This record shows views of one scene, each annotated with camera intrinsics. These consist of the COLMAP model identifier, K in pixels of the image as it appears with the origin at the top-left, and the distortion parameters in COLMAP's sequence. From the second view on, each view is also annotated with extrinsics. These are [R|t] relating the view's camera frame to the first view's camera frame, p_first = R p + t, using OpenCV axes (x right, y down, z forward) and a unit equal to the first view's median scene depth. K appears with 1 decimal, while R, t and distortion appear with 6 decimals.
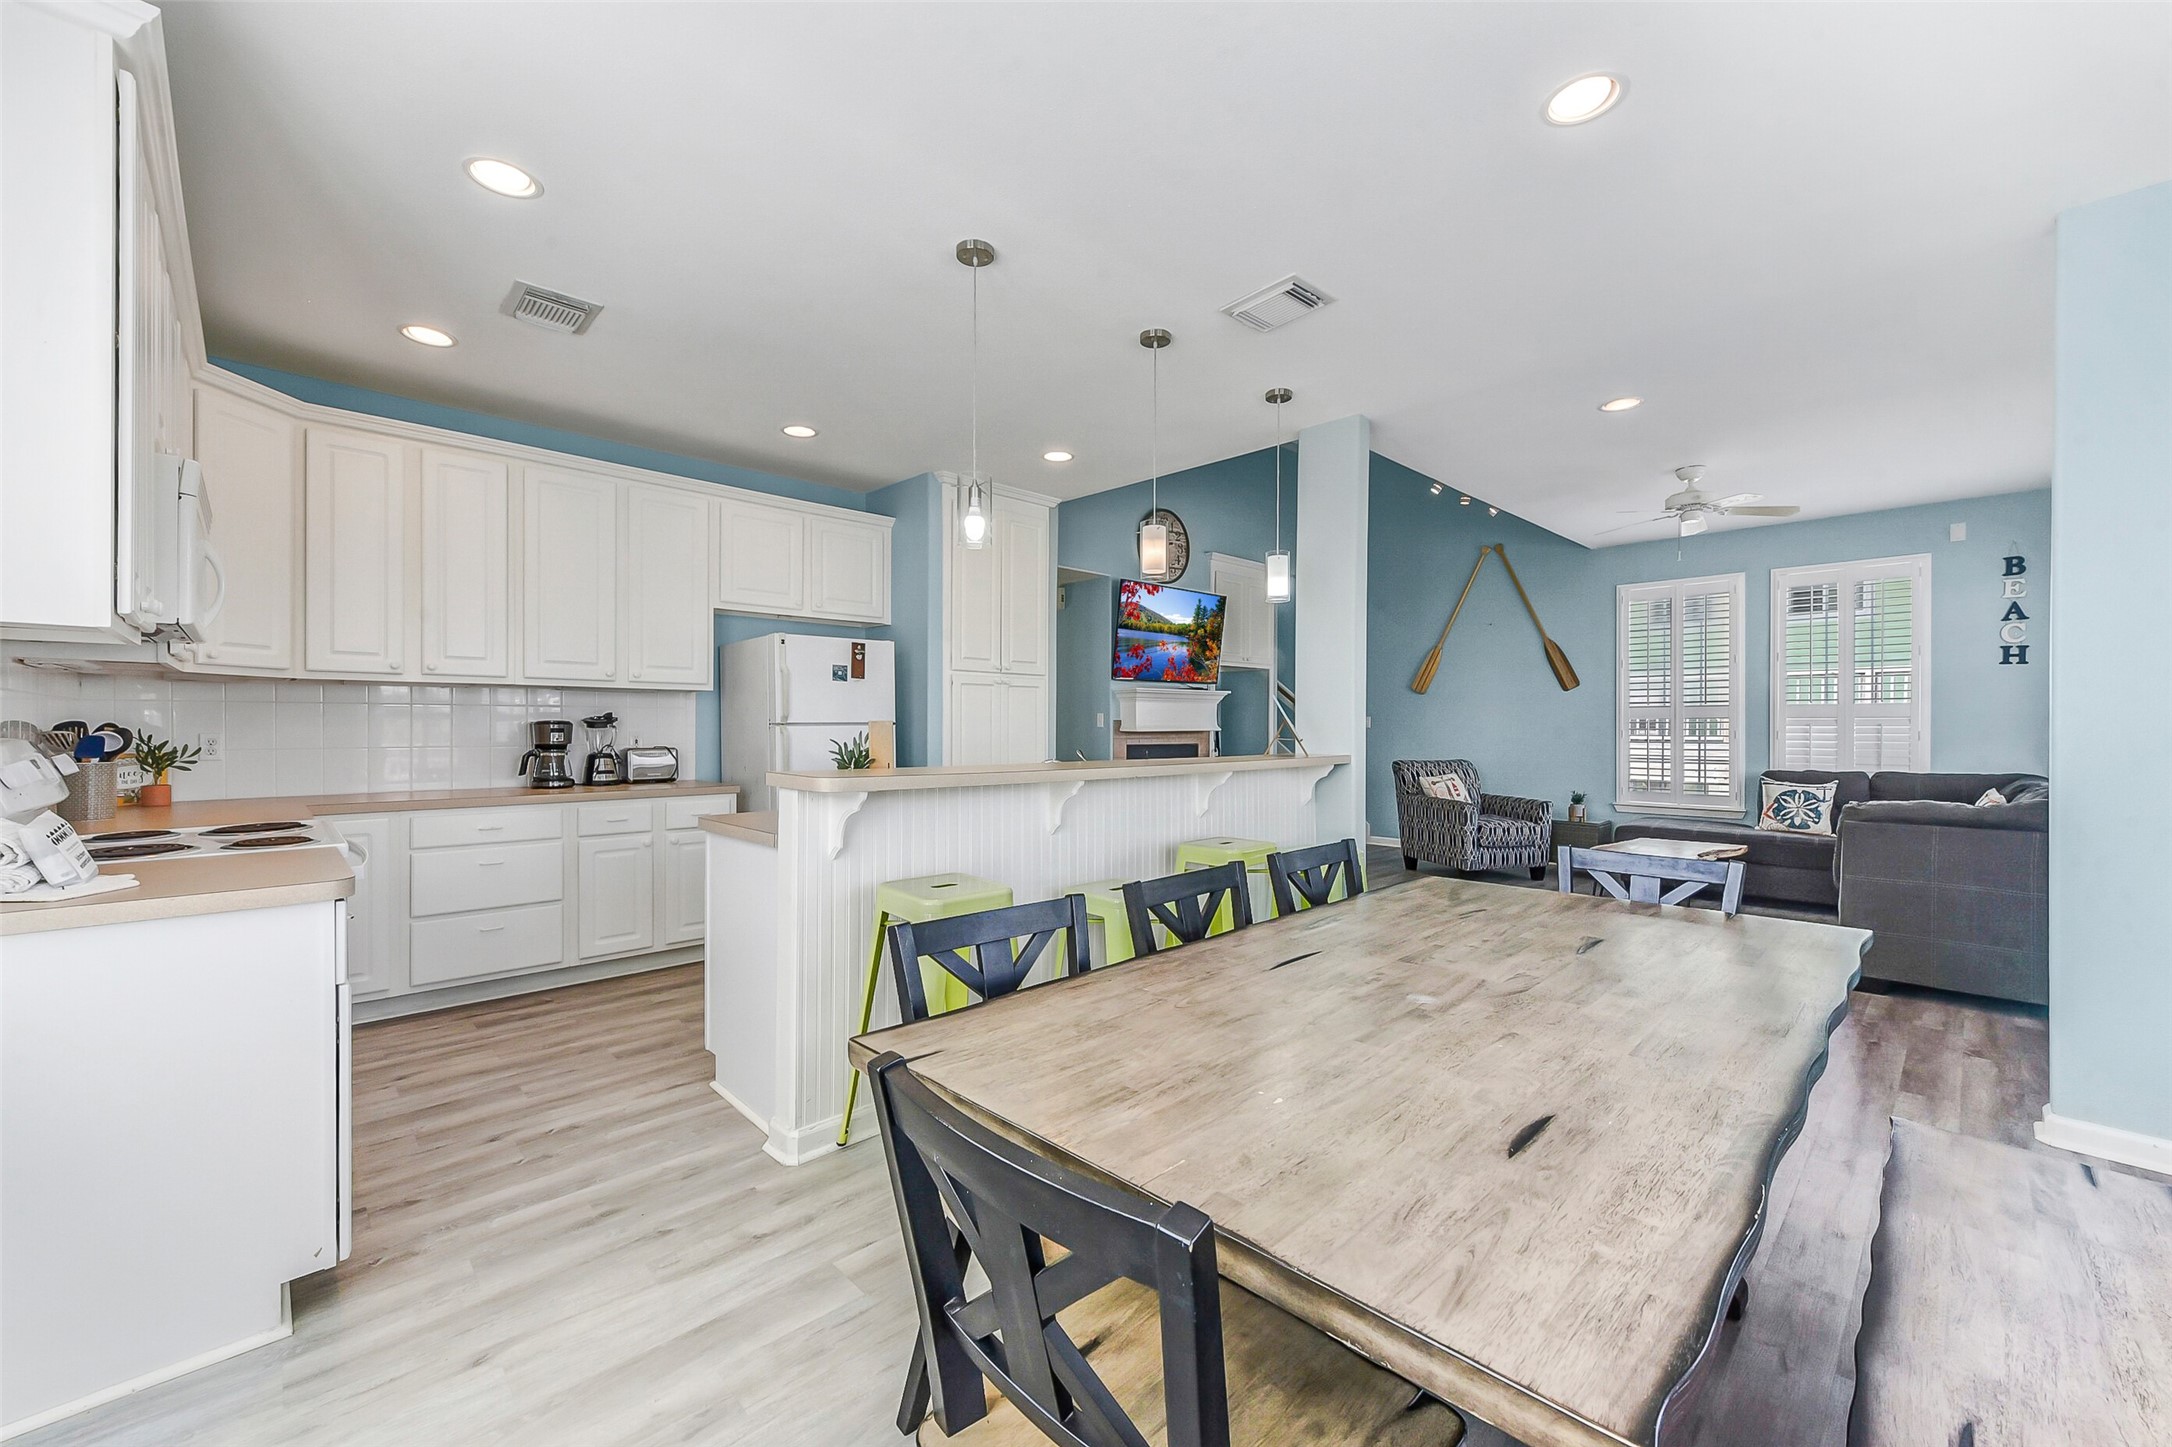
lens RADIAL K [[852.2, 0, 1083.7], [0, 852.2, 730.0], [0, 0, 1]] dist [0.003151, -0.001908]
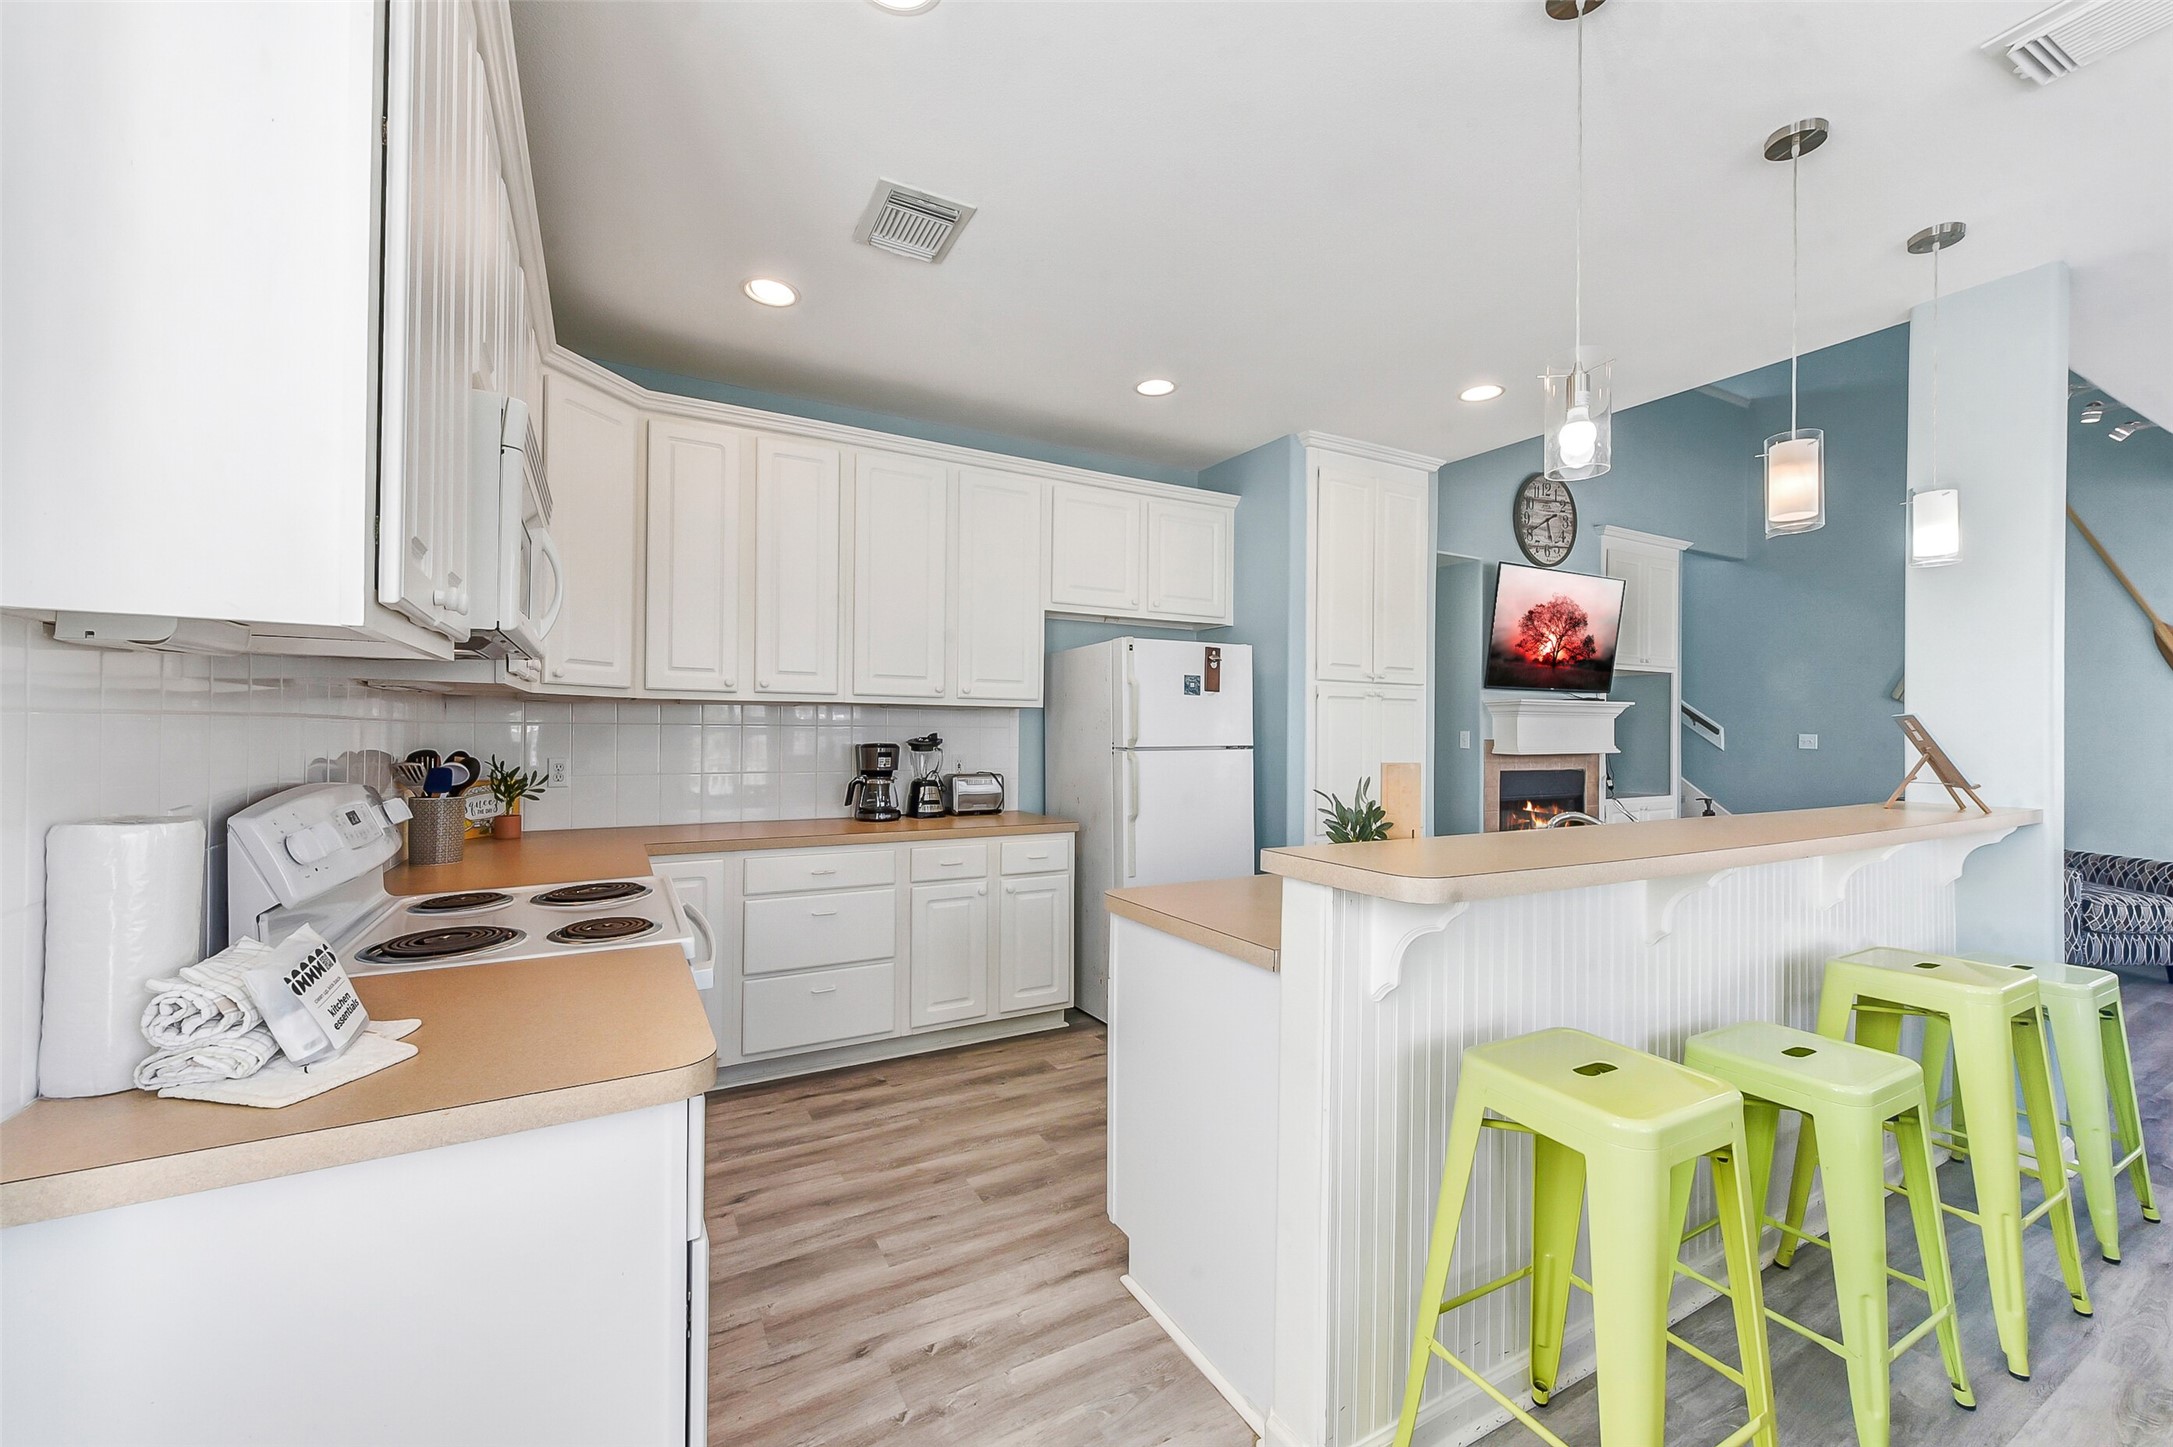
lens RADIAL K [[852.6, 0, 1082.3], [0, 852.6, 727.0], [0, 0, 1]] dist [0.003151, -0.001908]
pose [[0.965769, 0.002326, -0.259393, -0.184101], [-0.005809, 0.999903, -0.012664, -0.016773], [0.259338, 0.013737, 0.965689, 0.198753]]
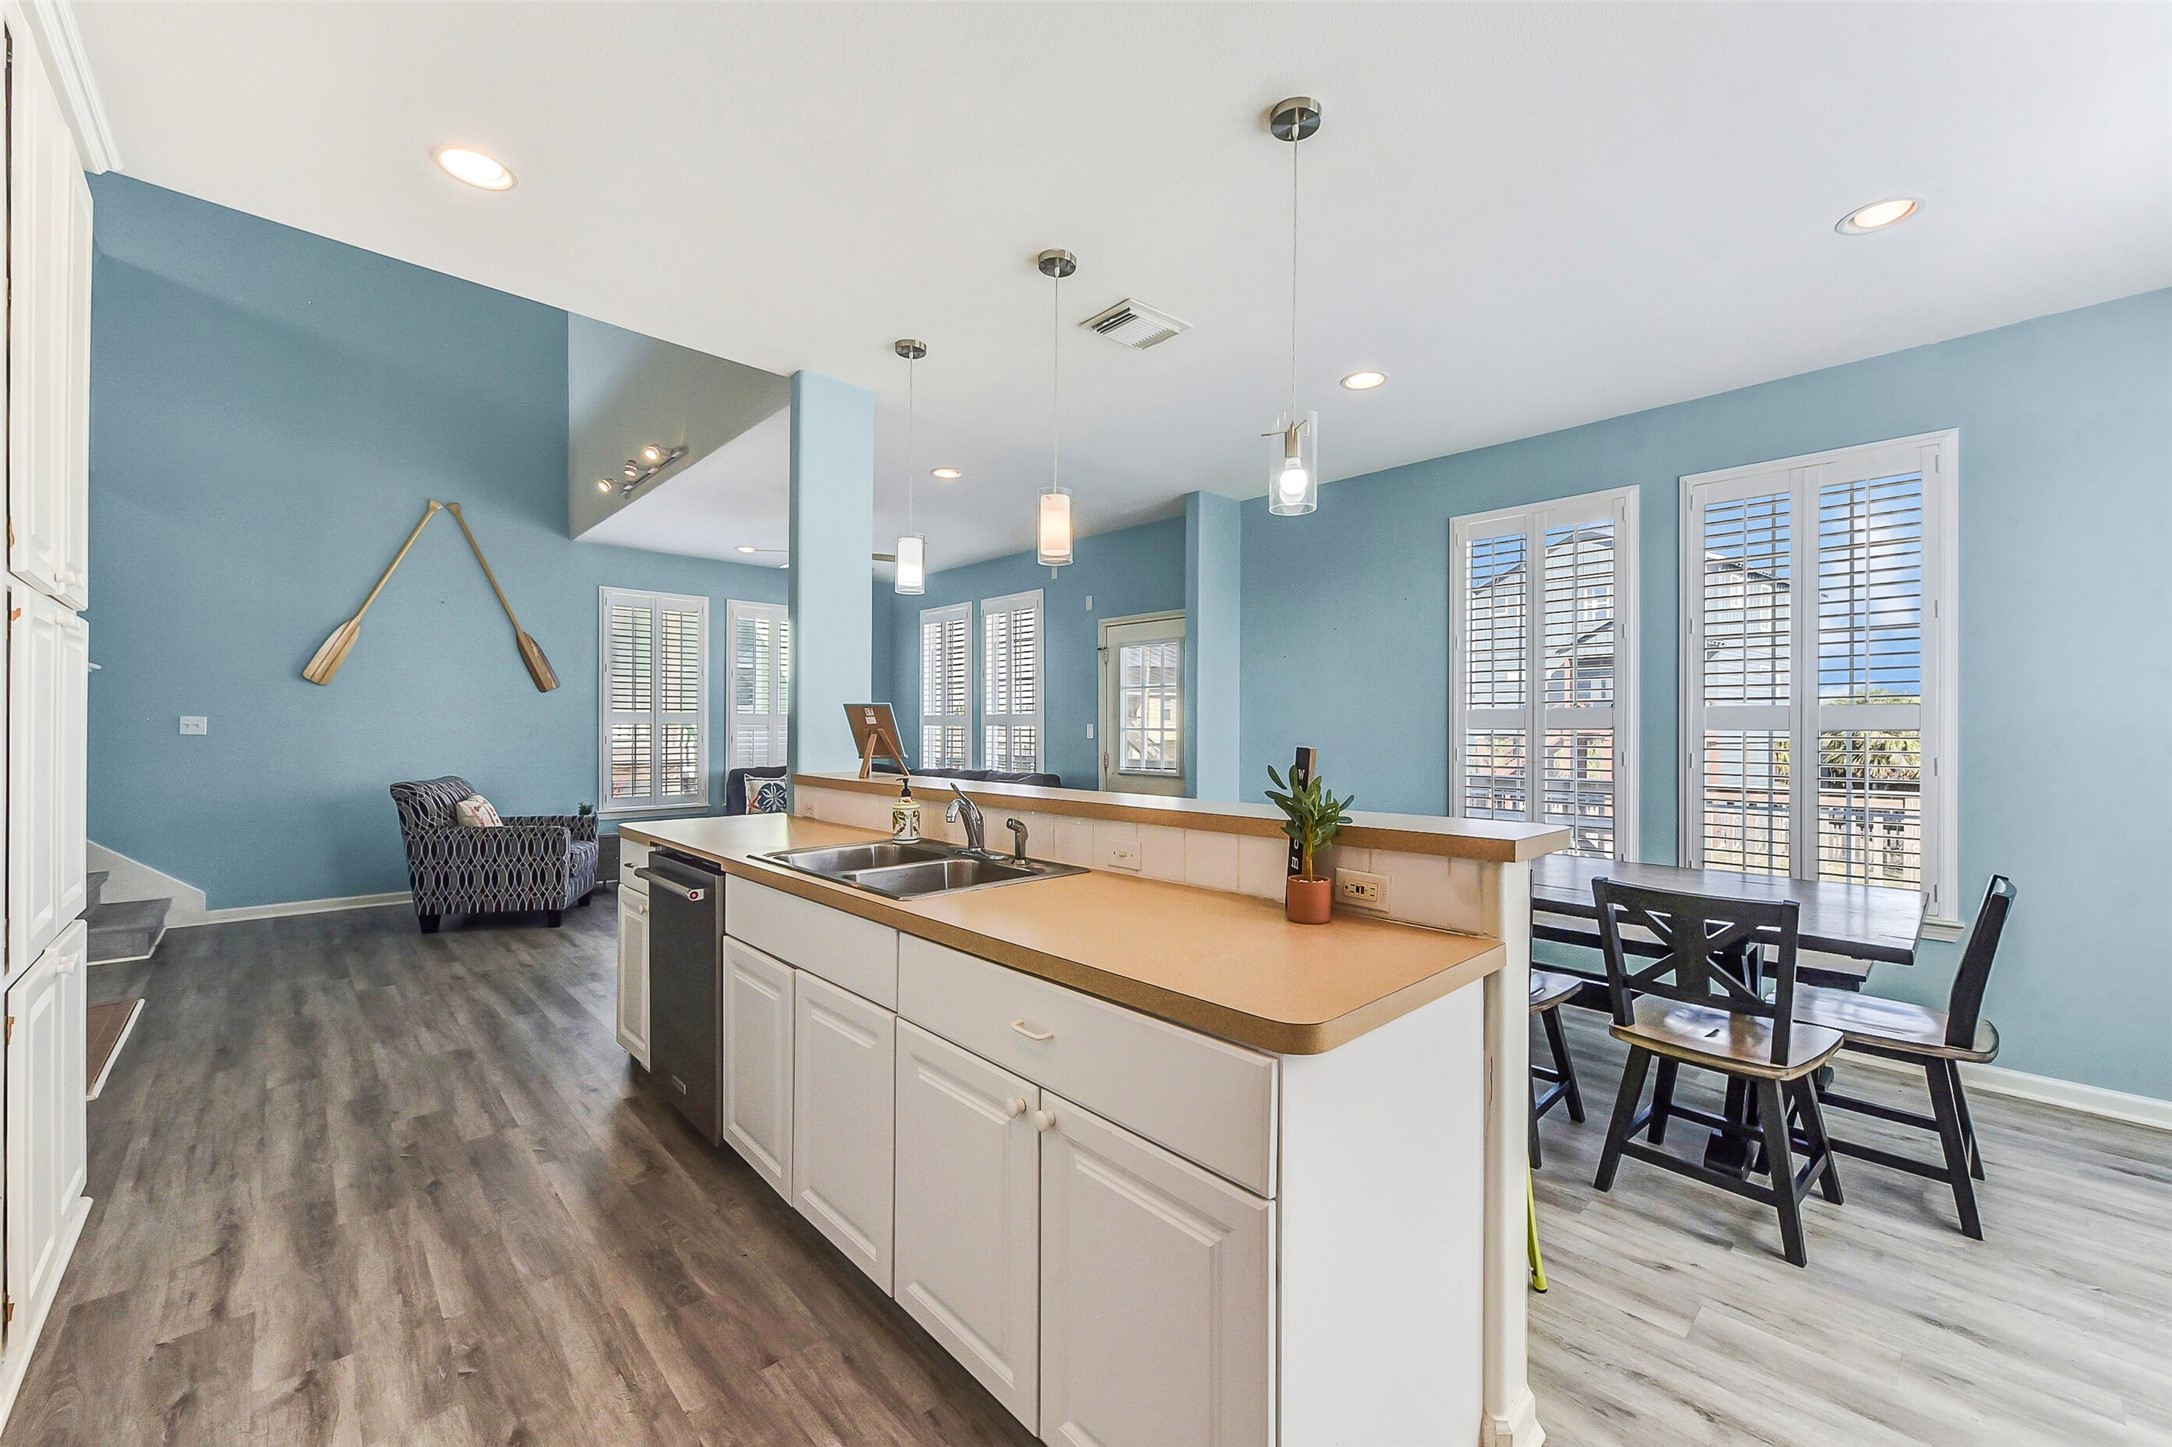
lens RADIAL K [[852.2, 0, 1073.7], [0, 852.2, 726.5], [0, 0, 1]] dist [0.003151, -0.001908]
pose [[0.013098, 0.001438, 0.999913, -0.526741], [0.001444, 0.999998, -0.001457, -0.013135], [-0.999913, 0.001463, 0.013096, 0.709099]]
